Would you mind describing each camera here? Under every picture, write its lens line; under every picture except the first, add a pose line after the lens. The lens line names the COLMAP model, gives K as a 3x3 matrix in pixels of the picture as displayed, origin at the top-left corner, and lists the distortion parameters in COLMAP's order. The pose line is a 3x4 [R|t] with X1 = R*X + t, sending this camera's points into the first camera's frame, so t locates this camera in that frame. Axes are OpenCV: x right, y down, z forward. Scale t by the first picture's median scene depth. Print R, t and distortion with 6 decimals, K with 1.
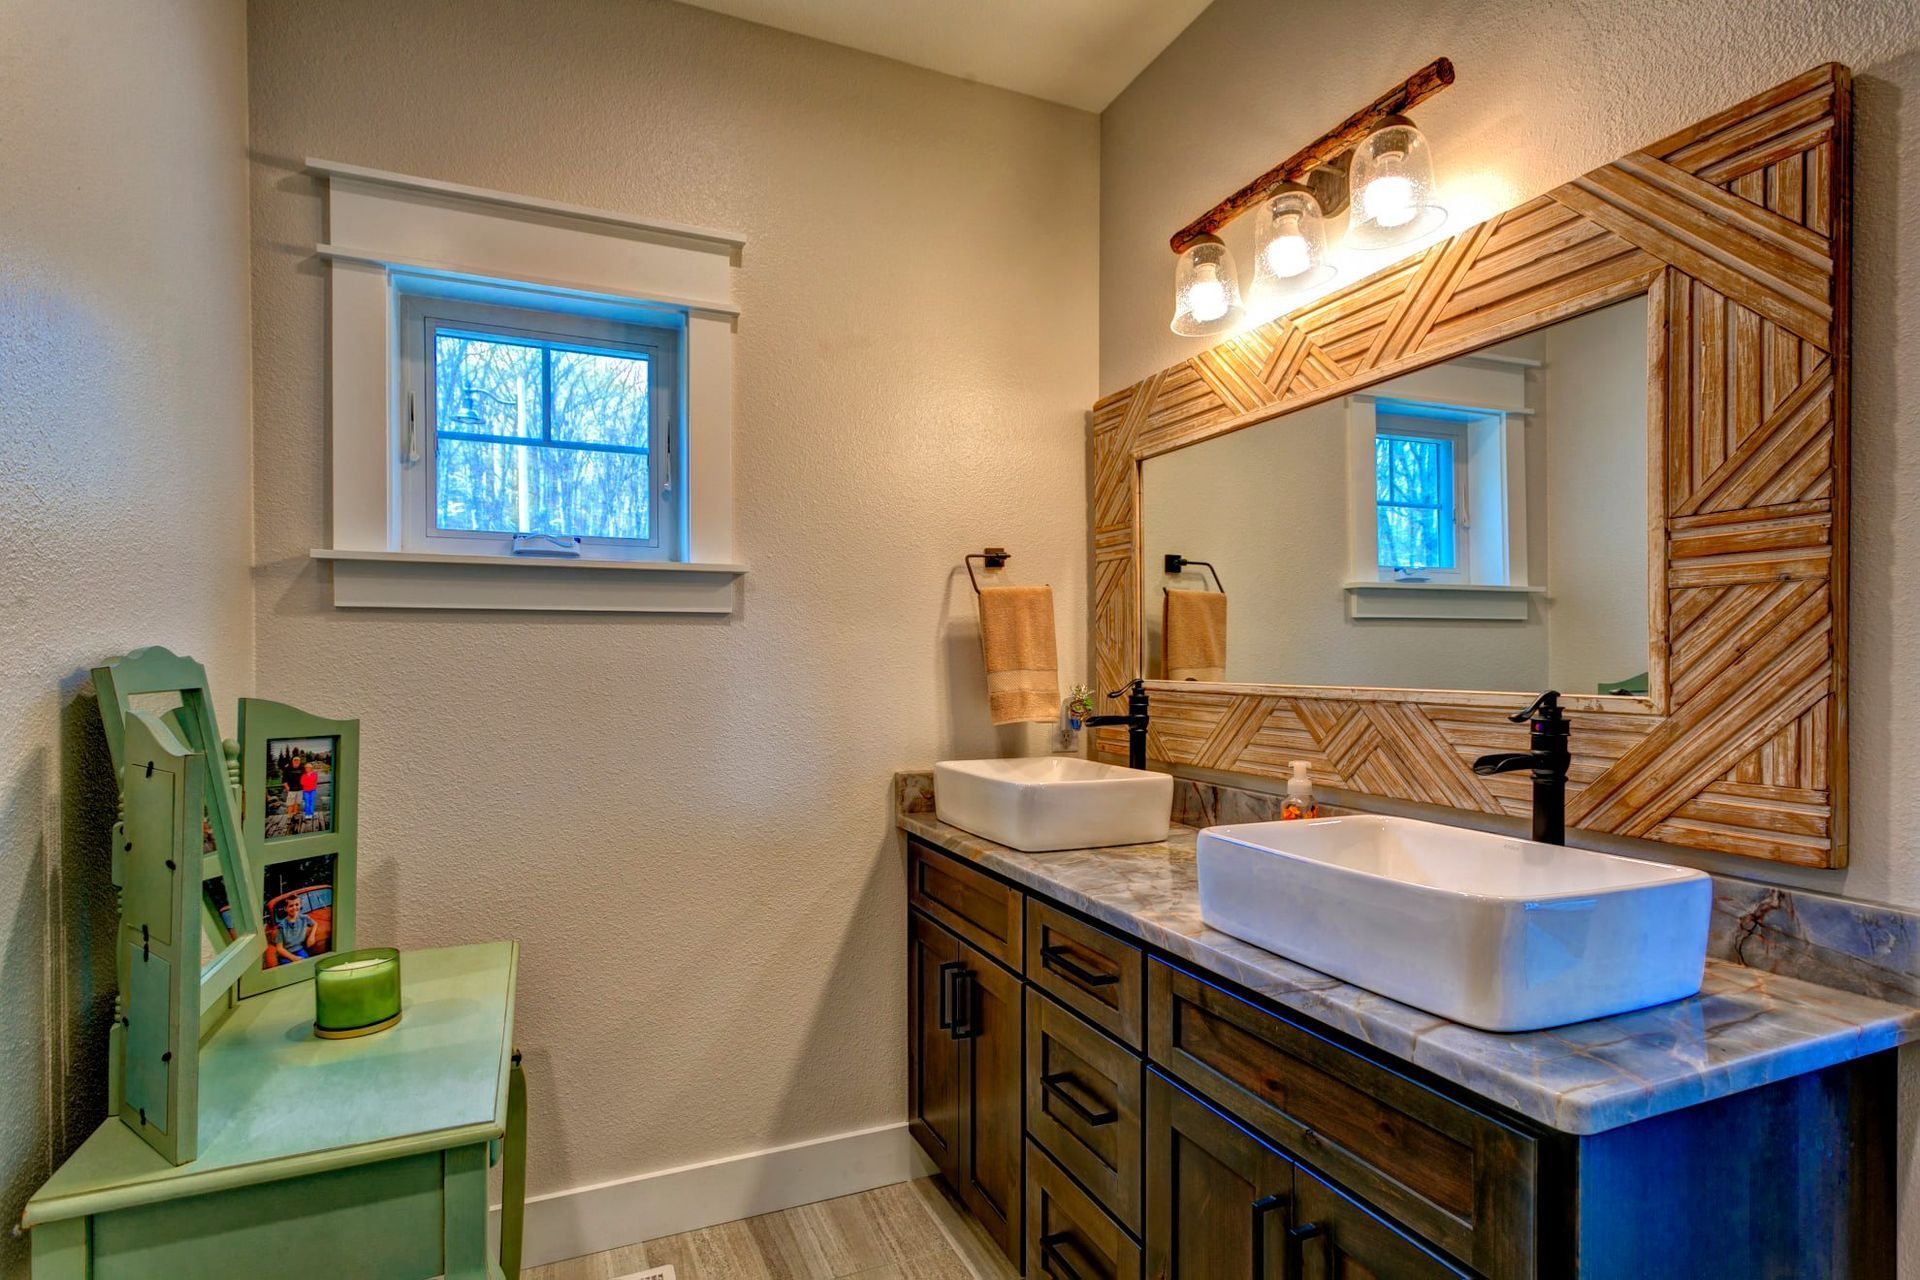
lens RADIAL K [[931.9, 0, 969.3], [0, 931.9, 672.2], [0, 0, 1]] dist [-0.000252, 0.000192]
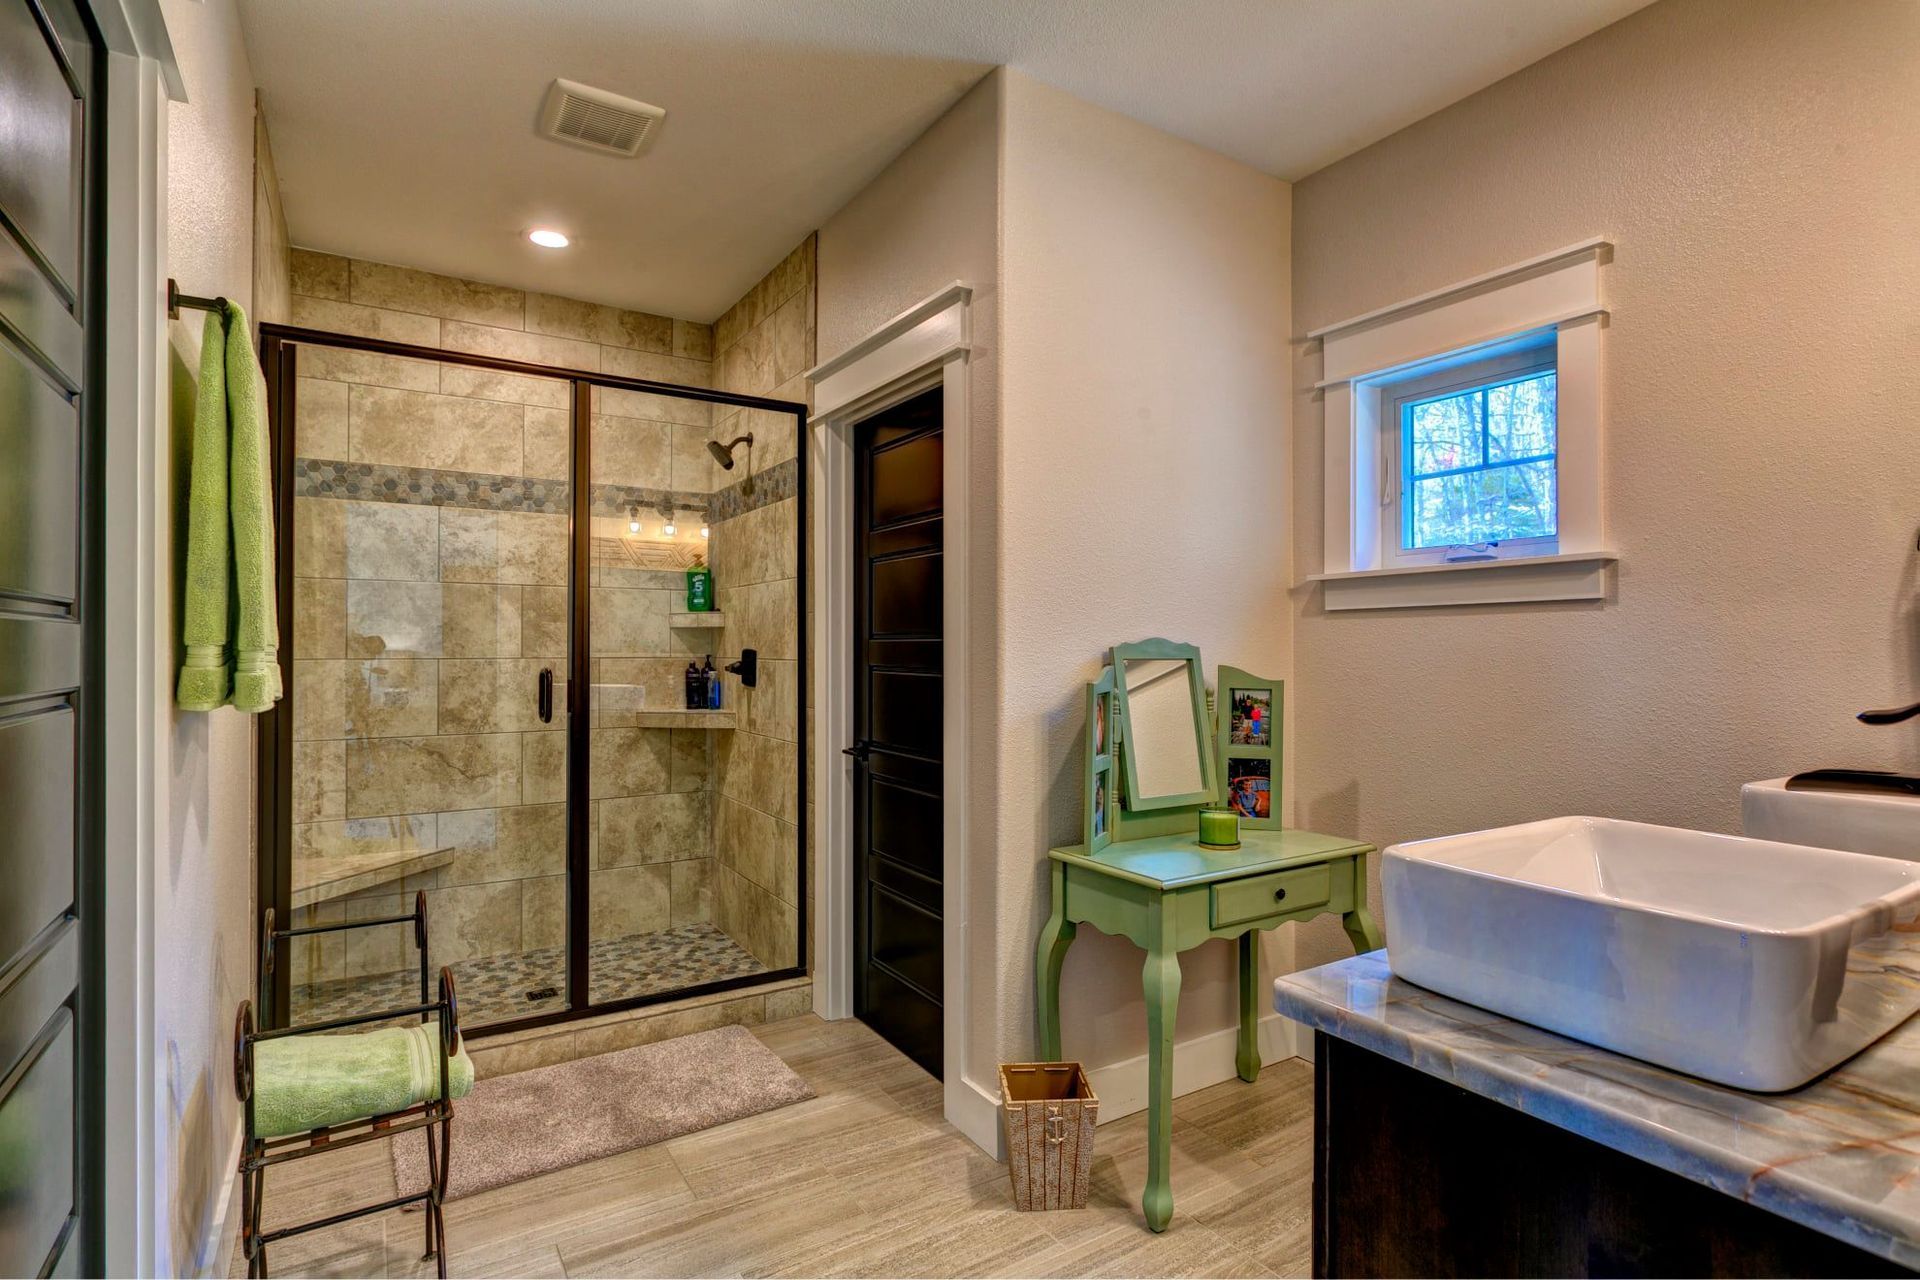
lens RADIAL K [[921.6, 0, 962.8], [0, 921.6, 640.1], [0, 0, 1]] dist [0.002264, 0.001275]
pose [[0.170185, -0.009719, -0.985364, 0.735484], [-0.012742, 0.999846, -0.012063, 0.005345], [0.985330, 0.014609, 0.170035, 0.144436]]
